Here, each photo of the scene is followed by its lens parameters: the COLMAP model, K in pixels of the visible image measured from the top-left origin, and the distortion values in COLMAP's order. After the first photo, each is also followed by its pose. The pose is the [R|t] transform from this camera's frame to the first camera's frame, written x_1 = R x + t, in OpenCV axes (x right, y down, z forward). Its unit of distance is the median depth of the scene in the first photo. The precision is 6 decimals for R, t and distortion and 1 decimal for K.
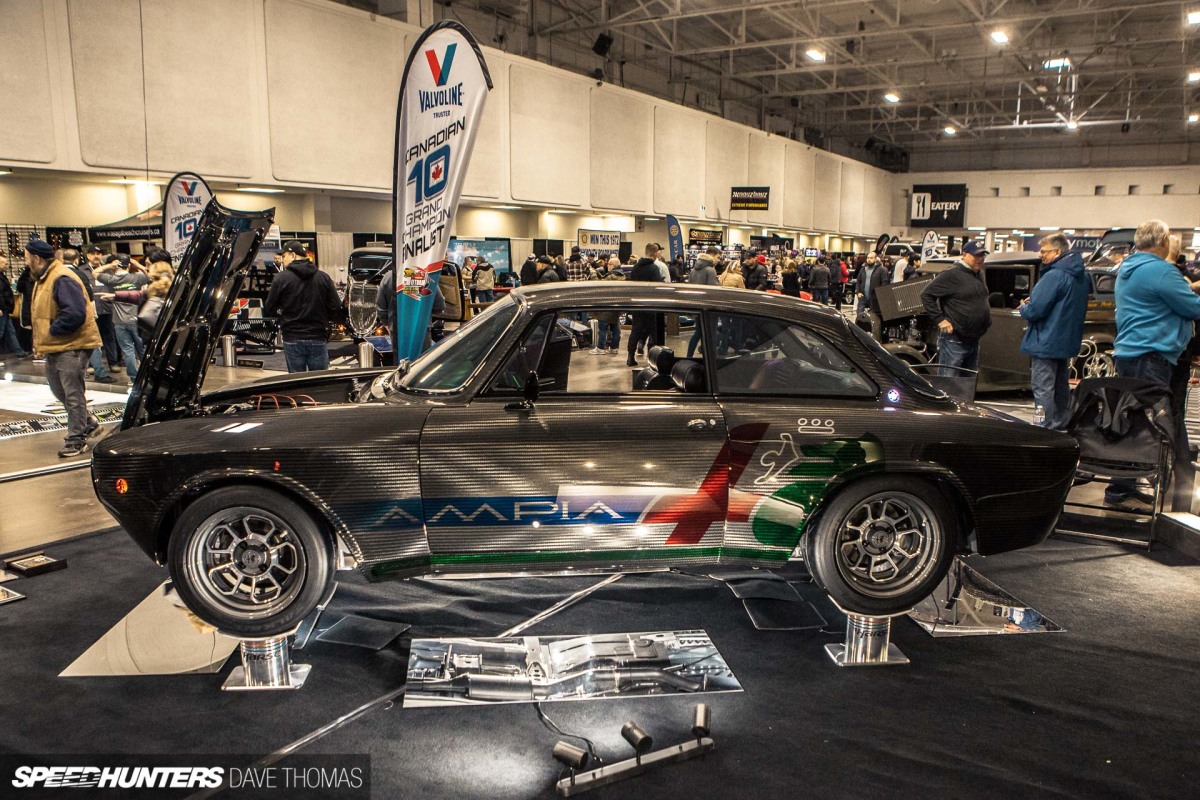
lens RADIAL K [[972.3, 0, 596.1], [0, 972.3, 460.8], [0, 0, 1]] dist [-0.112708, 0.084658]
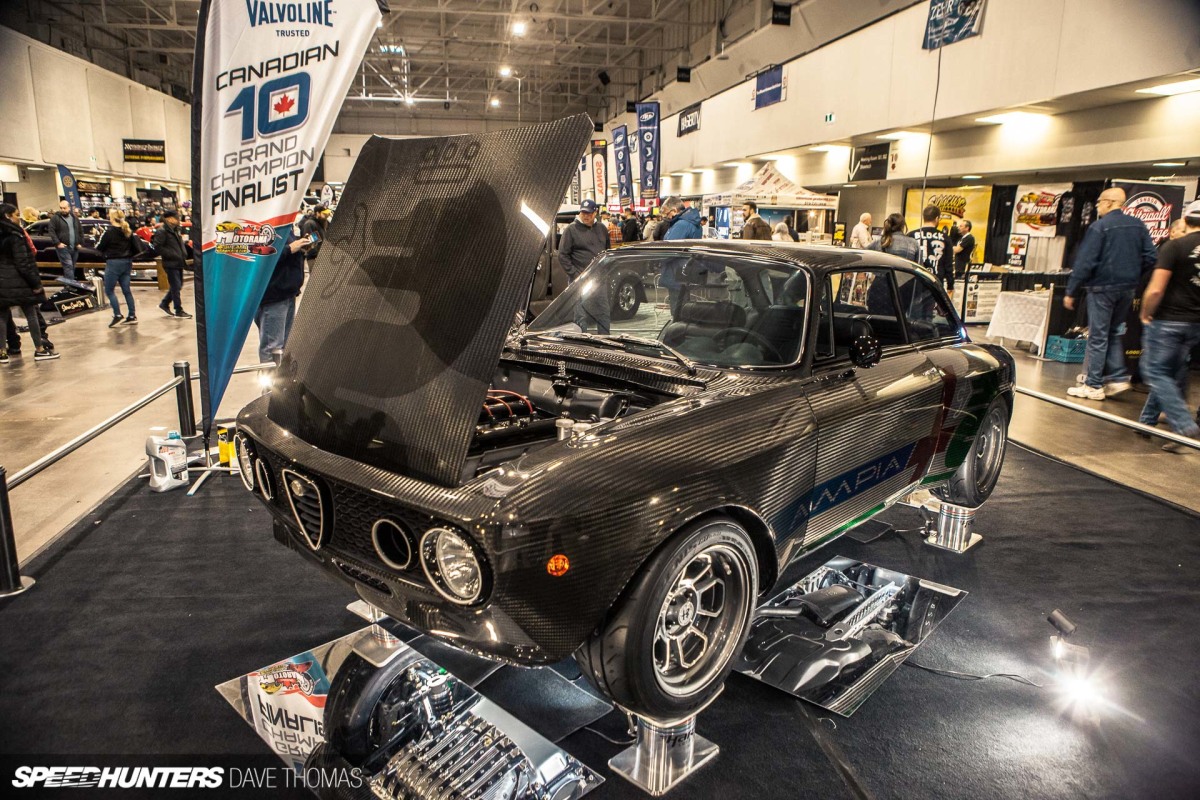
lens RADIAL K [[832.3, 0, 600.0], [0, 832.3, 400.0], [0, 0, 1]] dist [-0.109986, 0.078218]
pose [[0.748066, -0.133649, 0.650027, -0.061241], [0.119947, 0.990608, 0.065637, -0.008653], [-0.652695, 0.028868, 0.757071, 0.041934]]
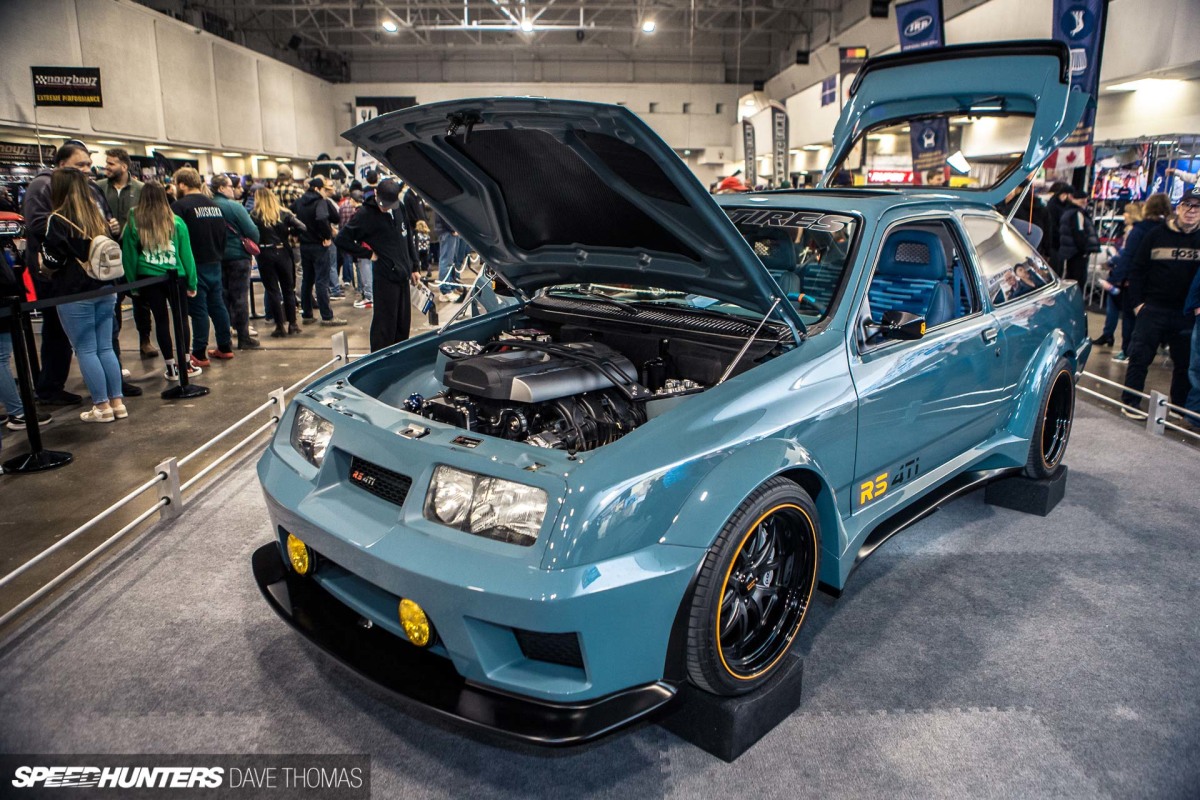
lens RADIAL K [[832.3, 0, 600.0], [0, 832.3, 400.0], [0, 0, 1]] dist [-0.109986, 0.078218]
pose [[0.845023, -0.132278, 0.518111, 0.138537], [0.107612, 0.991165, 0.077539, -0.071817], [-0.523790, -0.009767, 0.851792, 0.350714]]
